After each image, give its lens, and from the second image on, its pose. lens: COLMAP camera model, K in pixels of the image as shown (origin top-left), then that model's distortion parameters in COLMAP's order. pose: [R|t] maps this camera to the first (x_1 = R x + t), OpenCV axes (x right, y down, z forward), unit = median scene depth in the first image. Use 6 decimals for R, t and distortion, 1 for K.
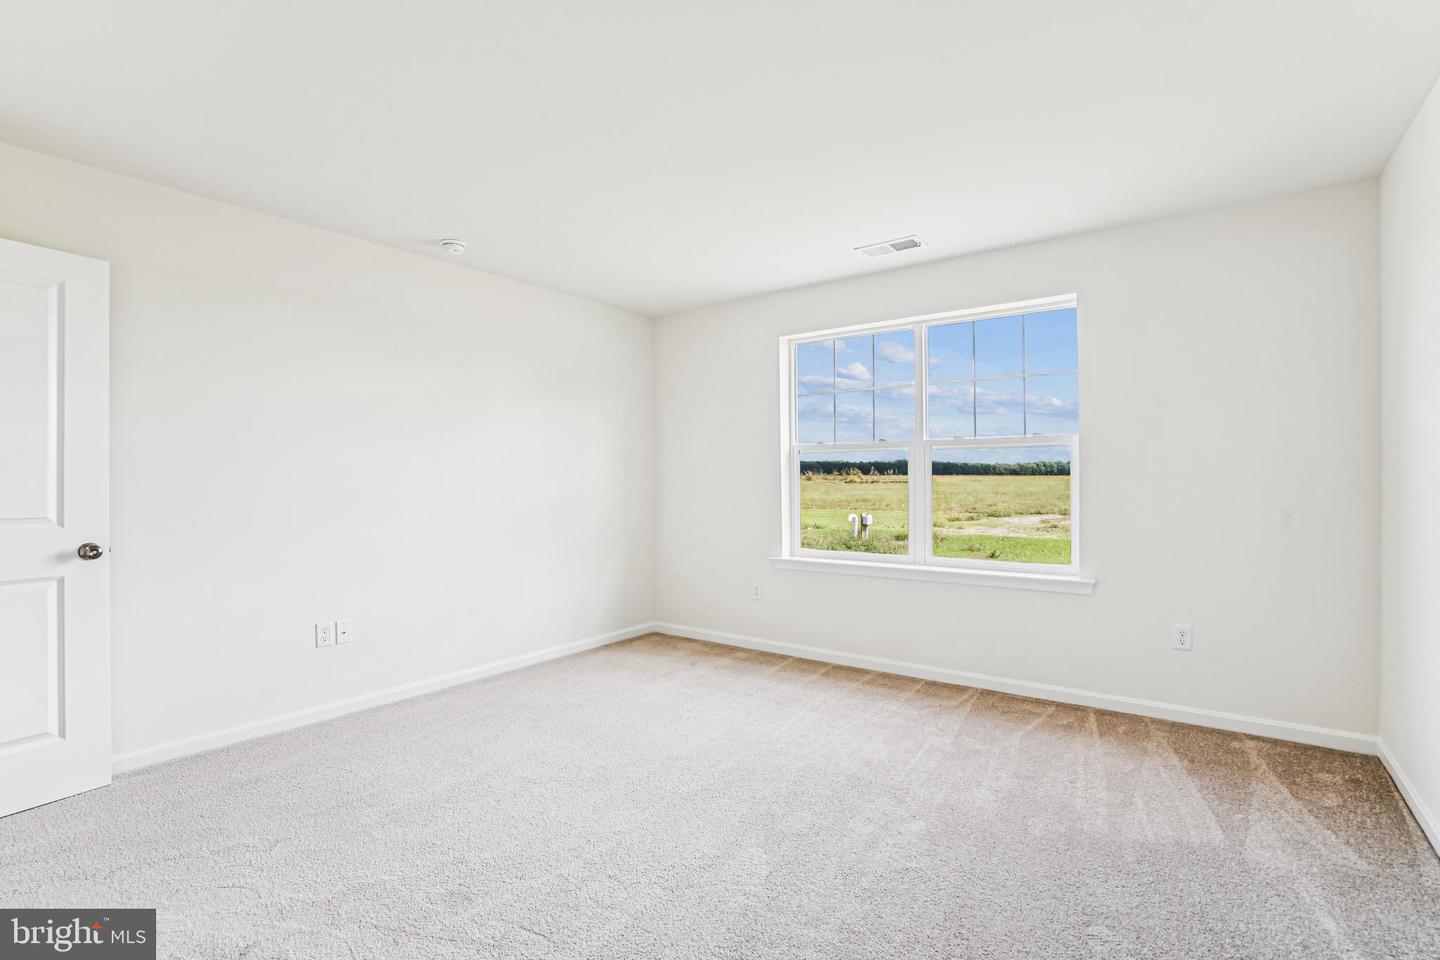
lens RADIAL K [[674.5, 0, 717.2], [0, 674.5, 478.6], [0, 0, 1]] dist [-0.031596, 0.010959]
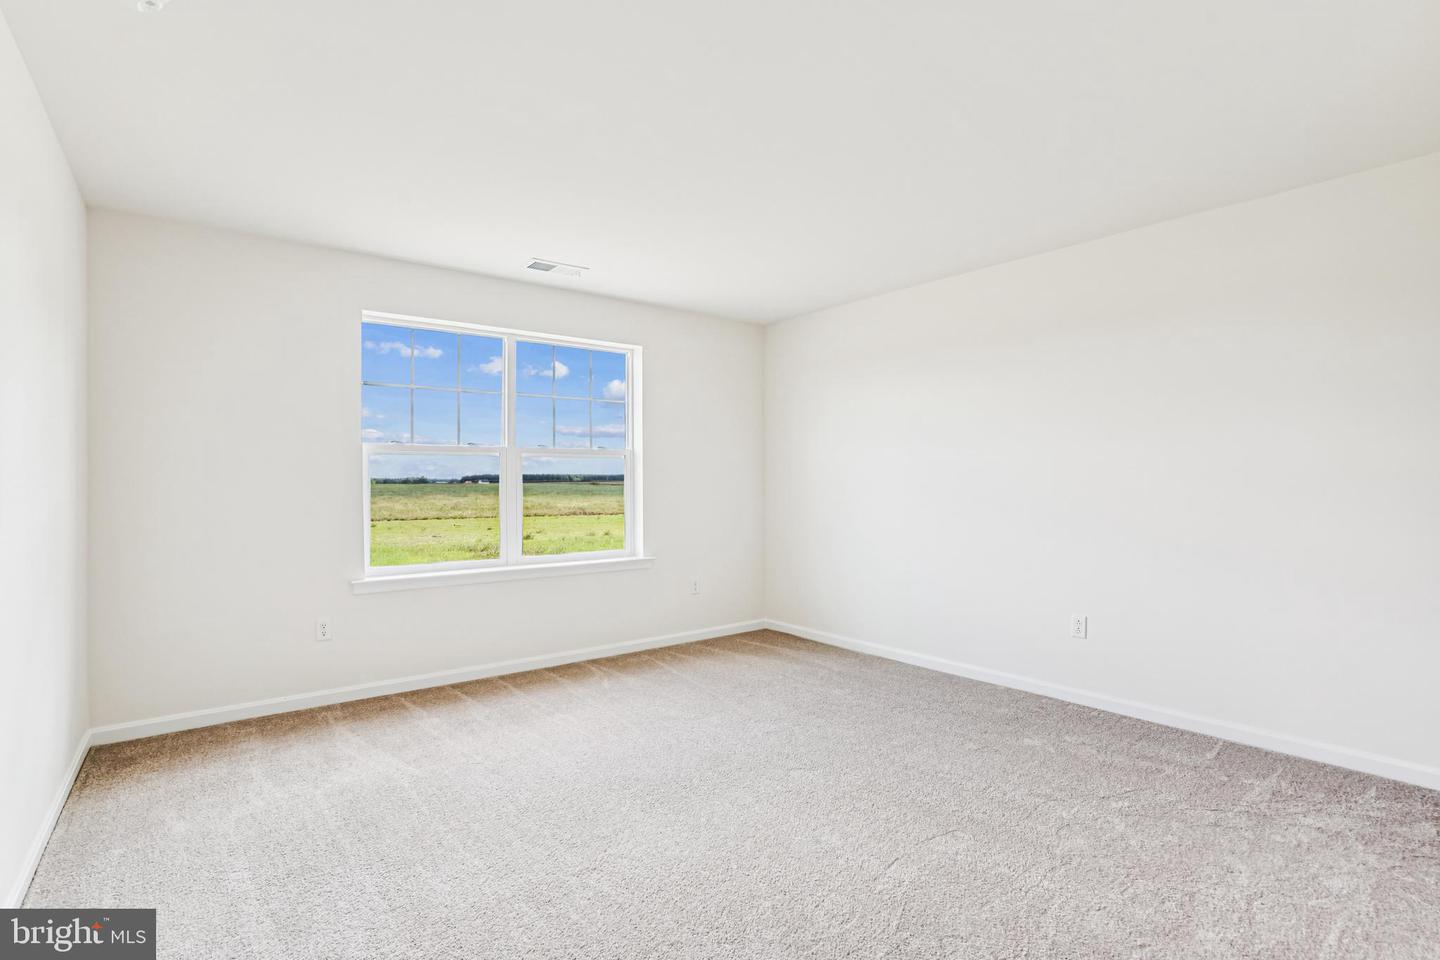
lens RADIAL K [[674.5, 0, 720.4], [0, 674.5, 482.2], [0, 0, 1]] dist [-0.031596, 0.010959]
pose [[0.278831, -0.001345, 0.960339, -0.625652], [-0.001075, 0.999998, 0.001713, -0.004812], [-0.960340, -0.001509, 0.278829, 0.398945]]
